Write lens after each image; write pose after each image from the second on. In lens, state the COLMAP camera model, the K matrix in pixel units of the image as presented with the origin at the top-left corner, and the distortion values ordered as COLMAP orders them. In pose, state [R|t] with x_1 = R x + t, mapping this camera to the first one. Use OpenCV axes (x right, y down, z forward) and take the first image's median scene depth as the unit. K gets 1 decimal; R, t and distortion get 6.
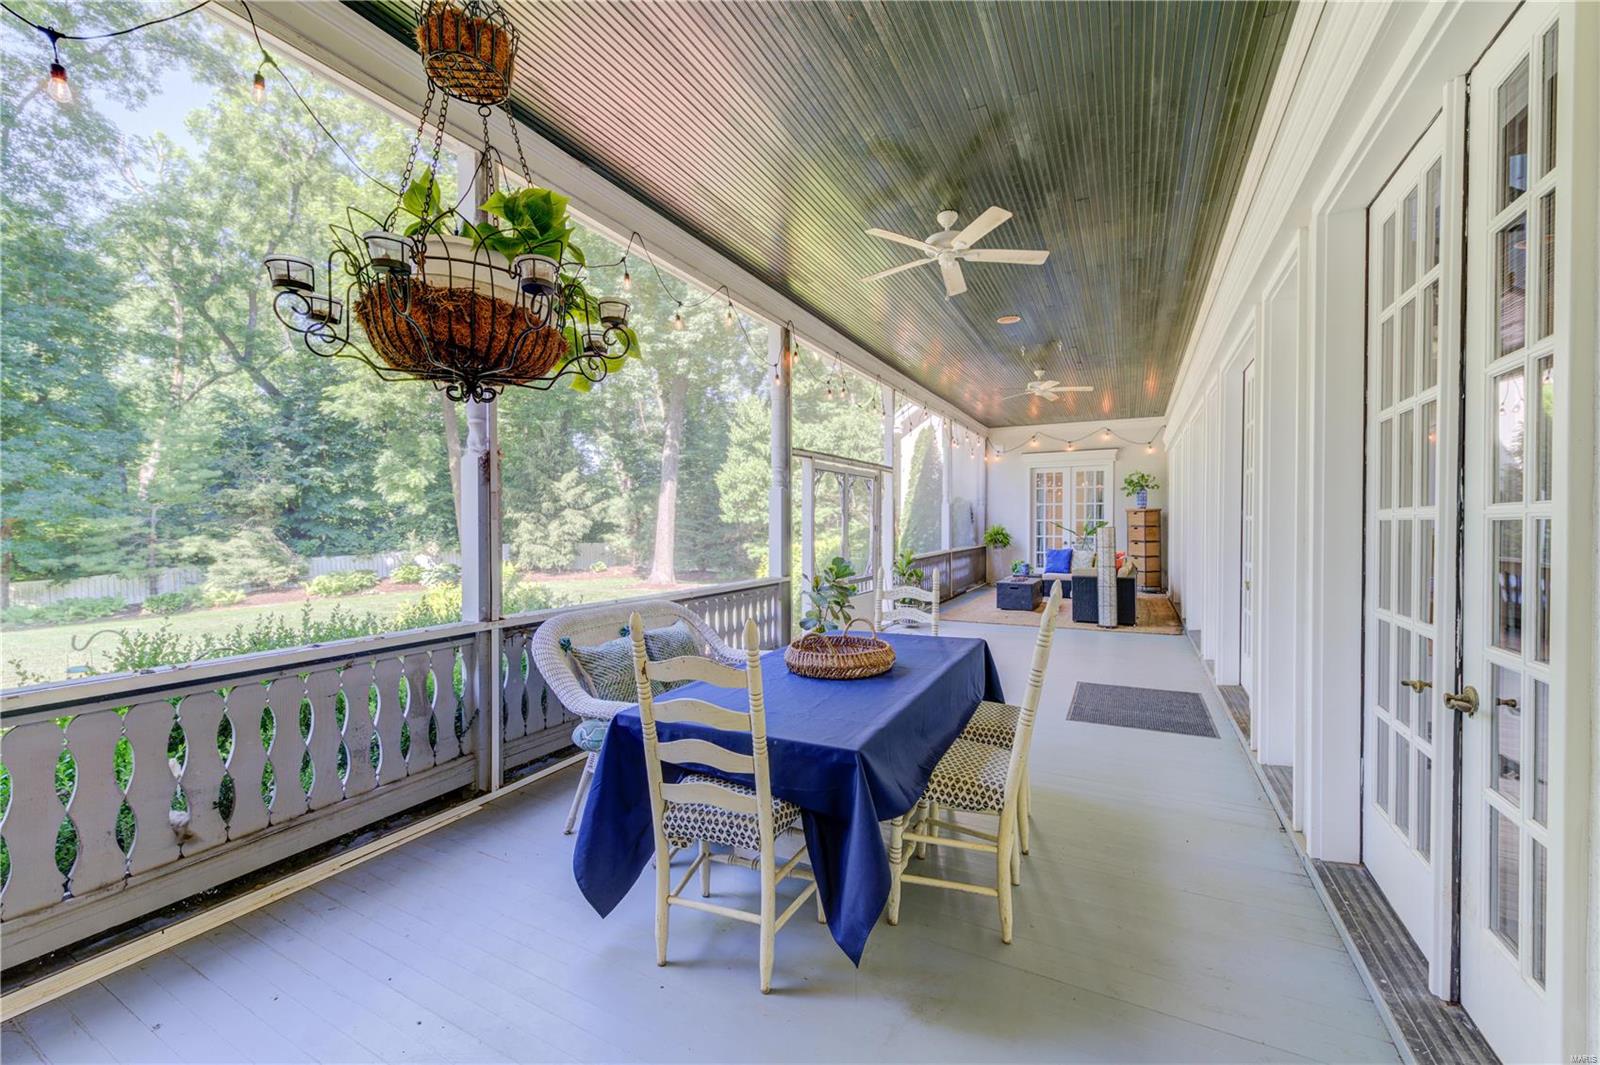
lens RADIAL K [[625.6, 0, 802.8], [0, 625.6, 533.8], [0, 0, 1]] dist [0.001225, -0.000063]
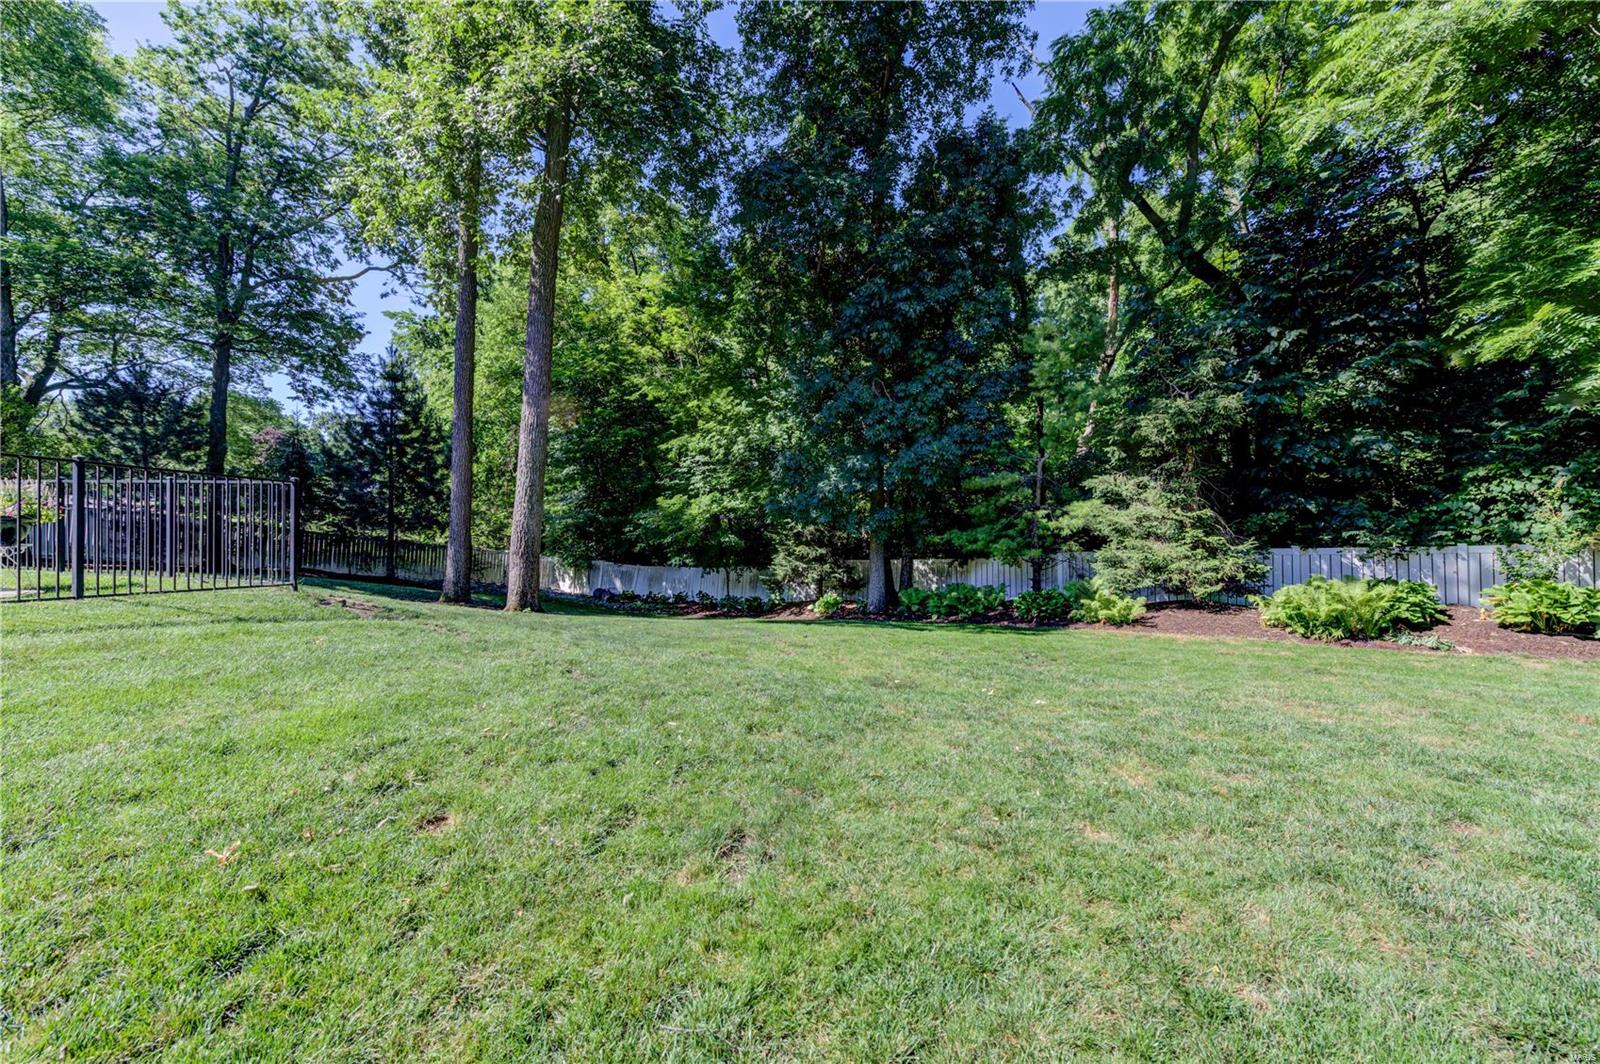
lens RADIAL K [[623.7, 0, 796.4], [0, 623.7, 530.8], [0, 0, 1]] dist [0.003106, -0.000426]
pose [[0.254135, 0.013703, -0.967072, -0.443951], [-0.024816, 0.999663, 0.007643, 0.034360], [0.966850, 0.022056, 0.254389, 0.562637]]
